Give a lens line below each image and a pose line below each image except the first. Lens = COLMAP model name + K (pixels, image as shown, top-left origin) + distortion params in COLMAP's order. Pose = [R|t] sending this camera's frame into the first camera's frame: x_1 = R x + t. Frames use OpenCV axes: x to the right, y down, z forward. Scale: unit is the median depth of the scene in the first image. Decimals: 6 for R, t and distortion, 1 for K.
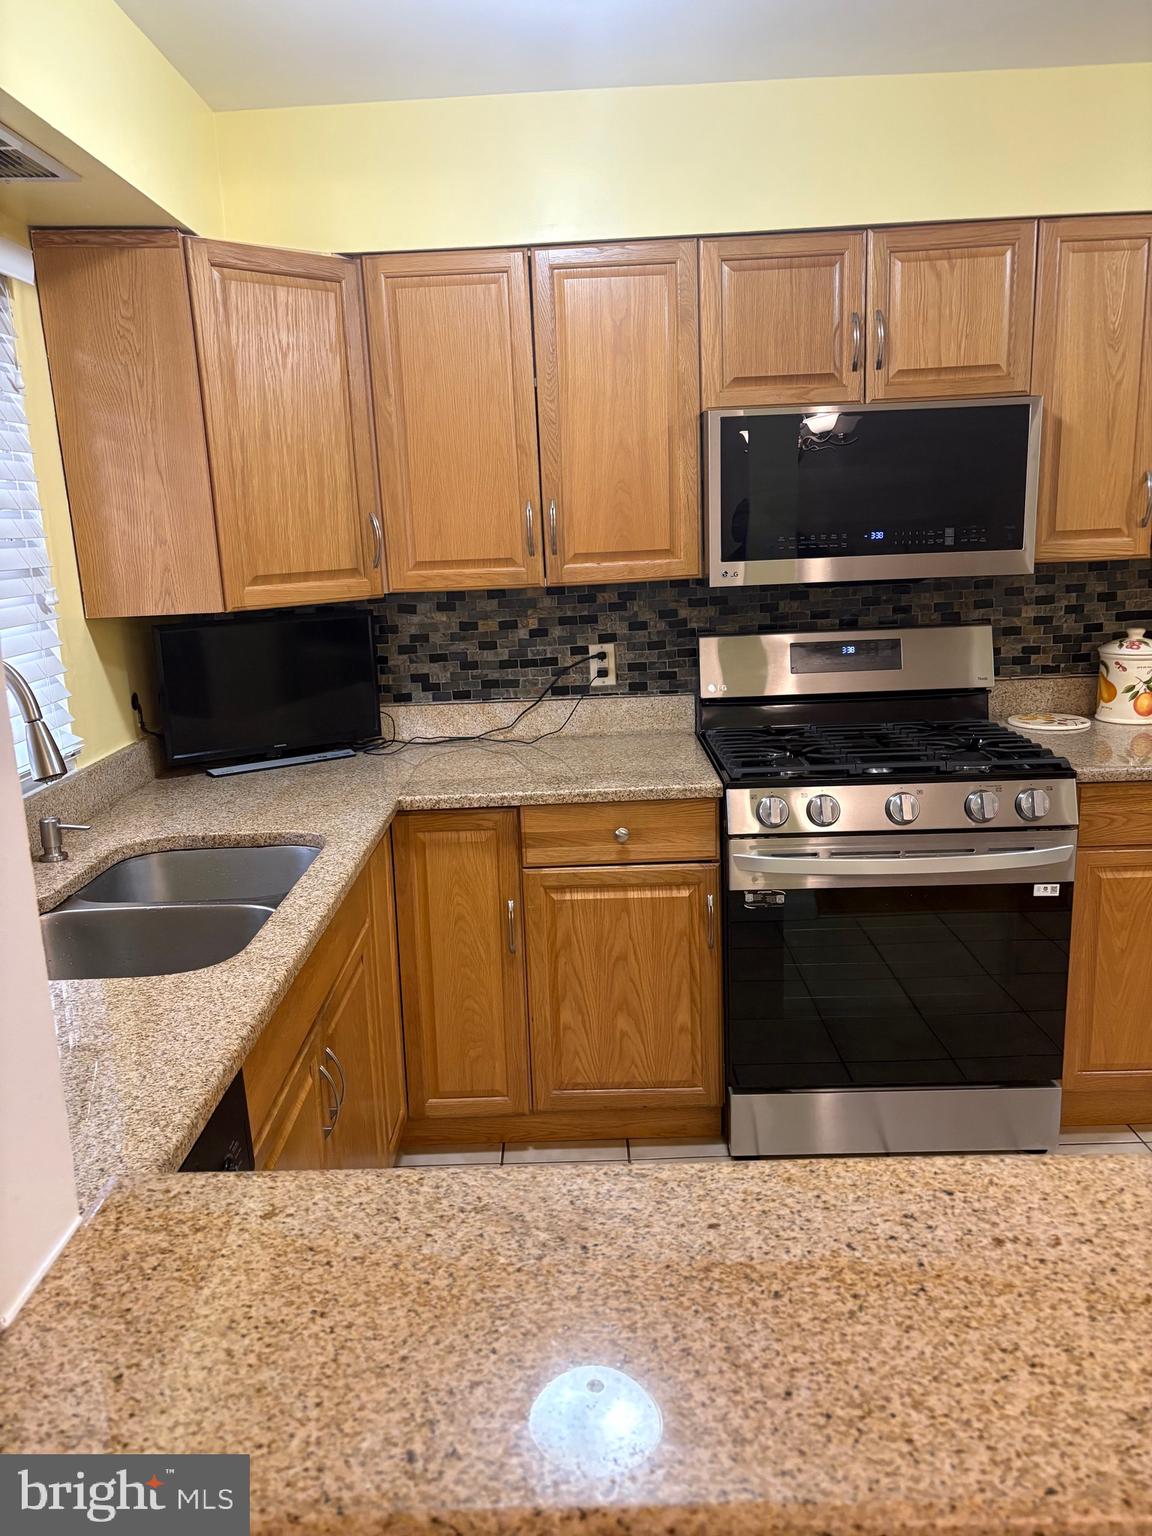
lens RADIAL K [[1164.3, 0, 577.1], [0, 1164.3, 779.4], [0, 0, 1]] dist [0.056353, -0.055771]
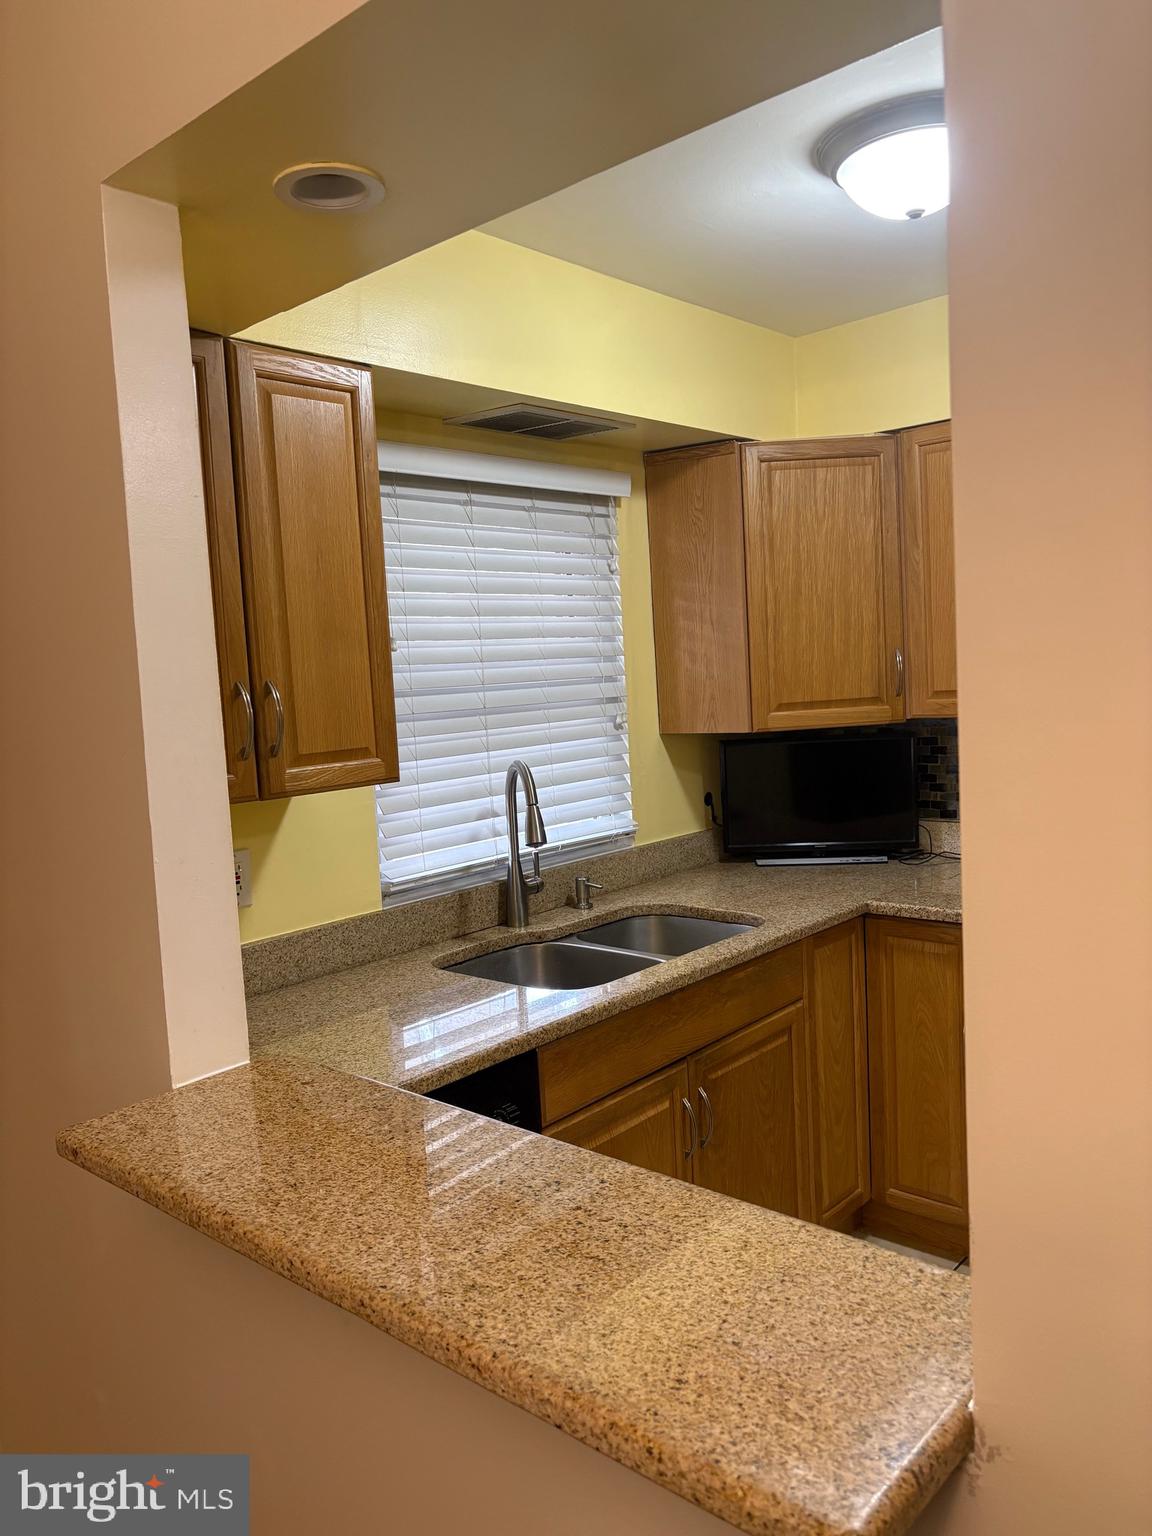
lens RADIAL K [[1164.3, 0, 569.9], [0, 1164.3, 780.8], [0, 0, 1]] dist [0.056353, -0.055771]
pose [[0.749697, 0.064978, -0.658583, 0.349957], [-0.121287, 0.991803, -0.040212, -0.018495], [0.650572, 0.110024, 0.751433, -0.038524]]
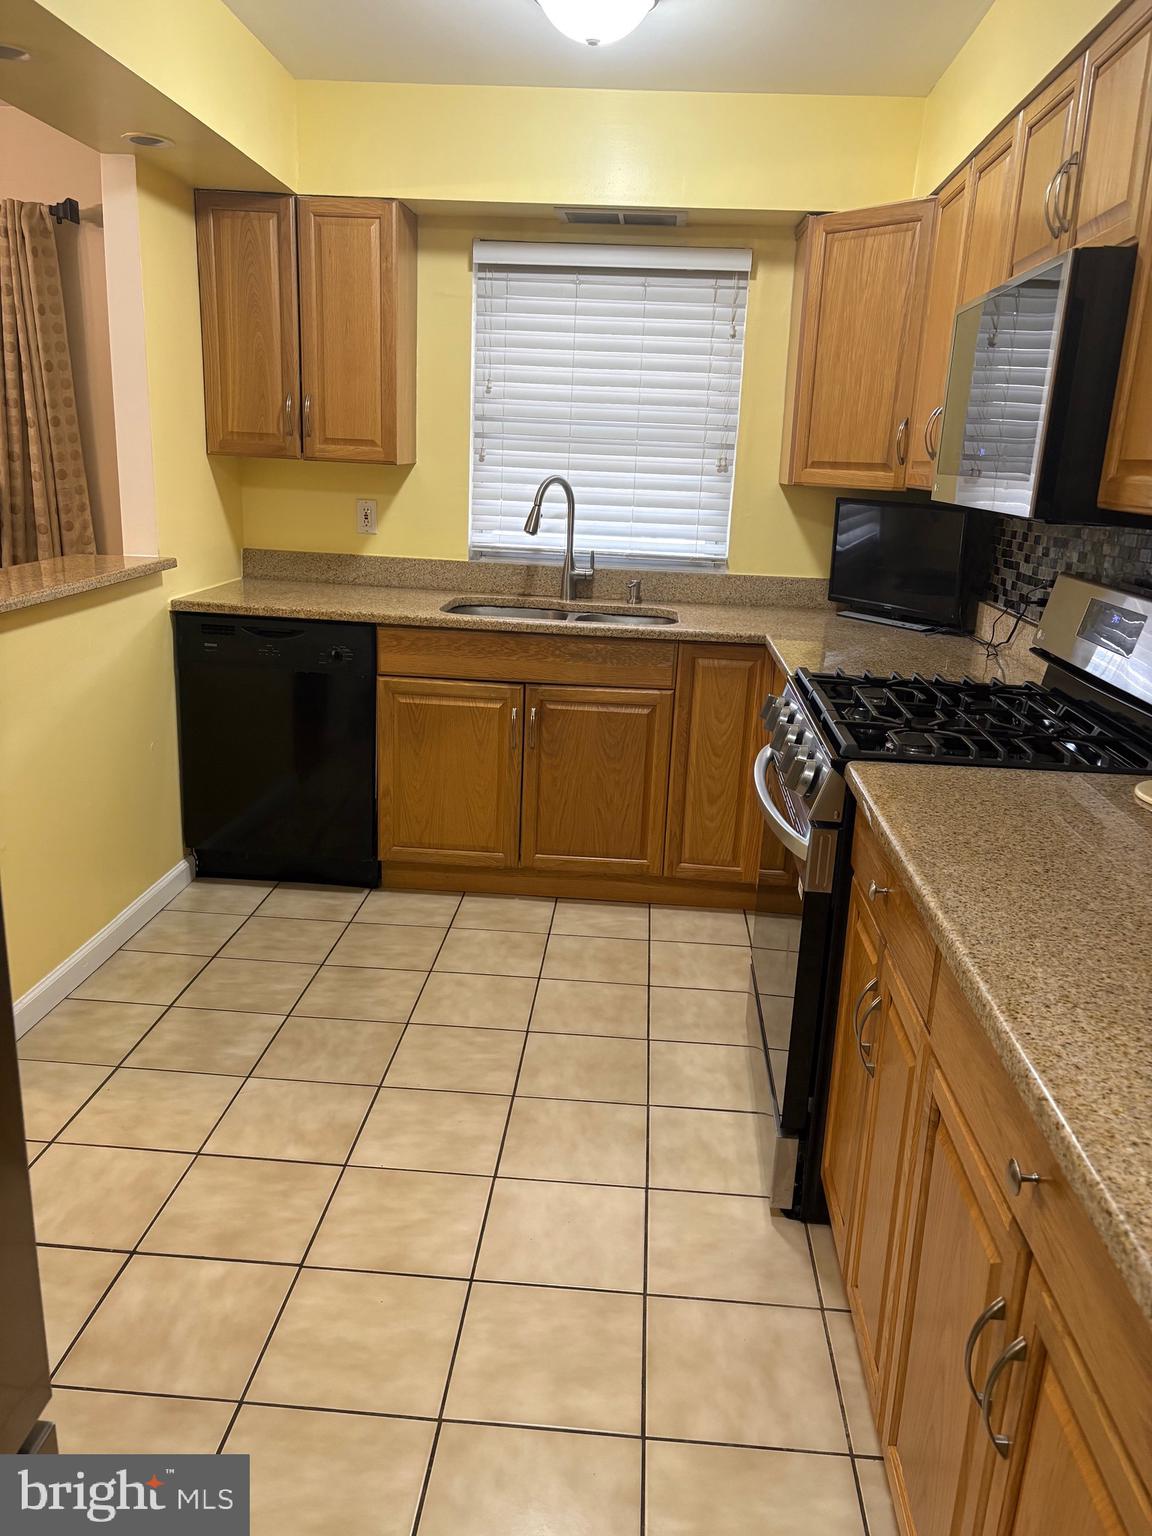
lens RADIAL K [[1164.3, 0, 579.4], [0, 1164.3, 778.7], [0, 0, 1]] dist [0.056353, -0.055771]
pose [[-0.071336, 0.306080, -0.949329, 1.122890], [-0.257785, 0.913762, 0.313983, -0.187713], [0.963565, 0.267121, 0.013718, 0.788713]]
